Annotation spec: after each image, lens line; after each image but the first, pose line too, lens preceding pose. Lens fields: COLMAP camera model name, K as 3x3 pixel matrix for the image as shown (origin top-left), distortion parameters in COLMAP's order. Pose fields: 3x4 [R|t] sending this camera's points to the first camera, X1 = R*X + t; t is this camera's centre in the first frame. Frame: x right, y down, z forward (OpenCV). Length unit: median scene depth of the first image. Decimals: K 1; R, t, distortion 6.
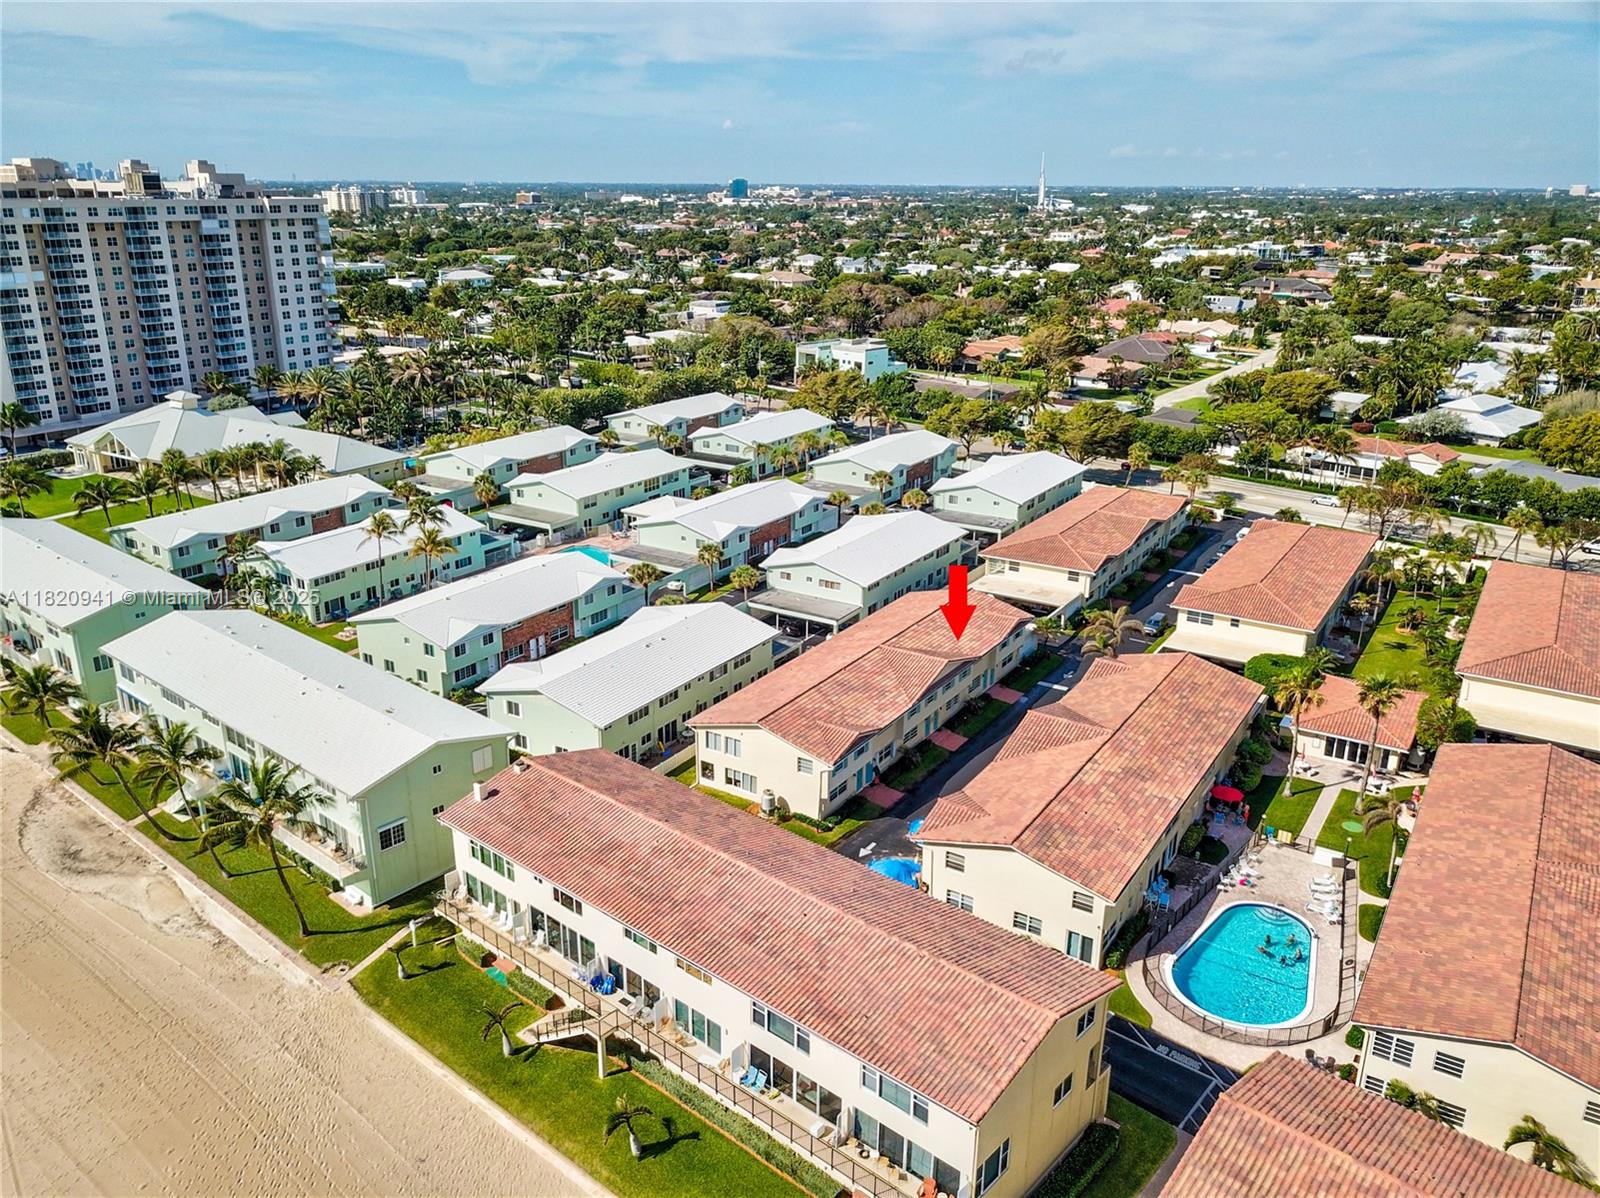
lens RADIAL K [[1222.4, 0, 783.0], [0, 1222.4, 593.7], [0, 0, 1]] dist [0.041008, -0.011974]
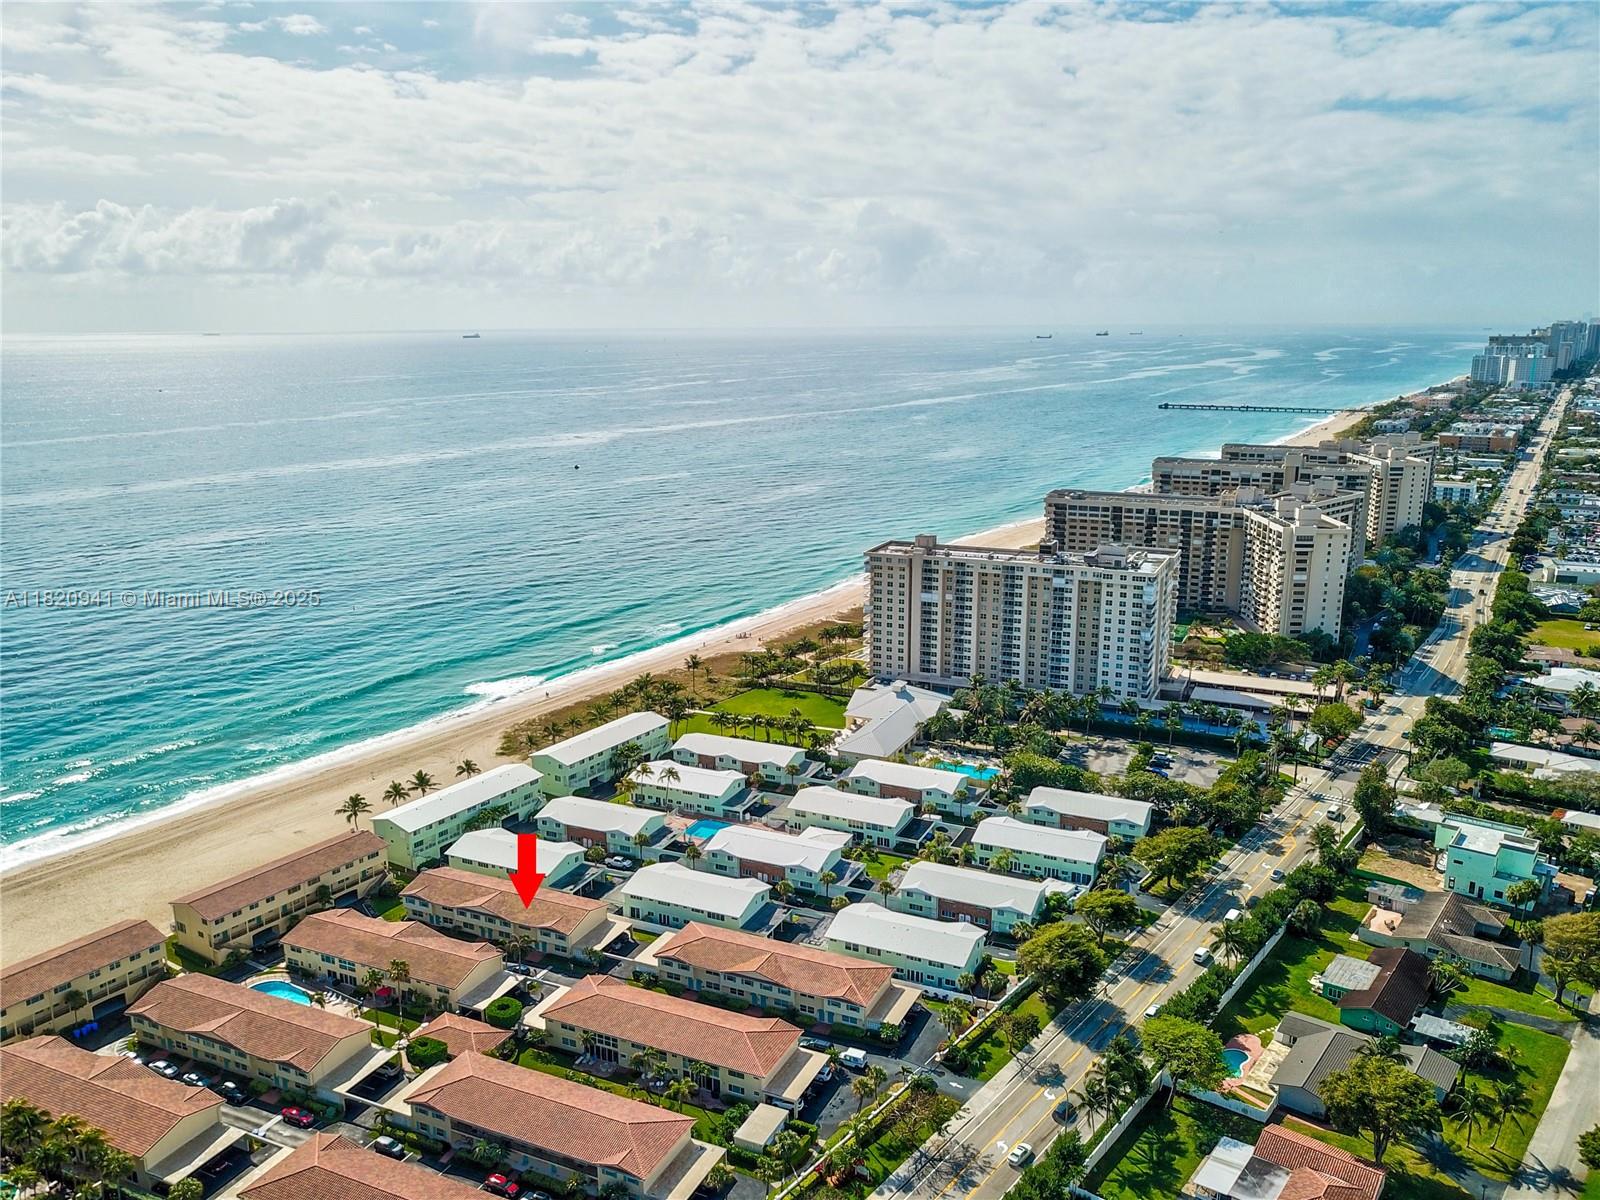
lens RADIAL K [[1237.1, 0, 786.2], [0, 1237.1, 595.0], [0, 0, 1]] dist [0.040907, -0.049346]
pose [[0.143046, 0.211966, -0.966751, 1.007380], [-0.316174, 0.935400, 0.158309, -0.442833], [0.937855, 0.283016, 0.200823, 0.417087]]
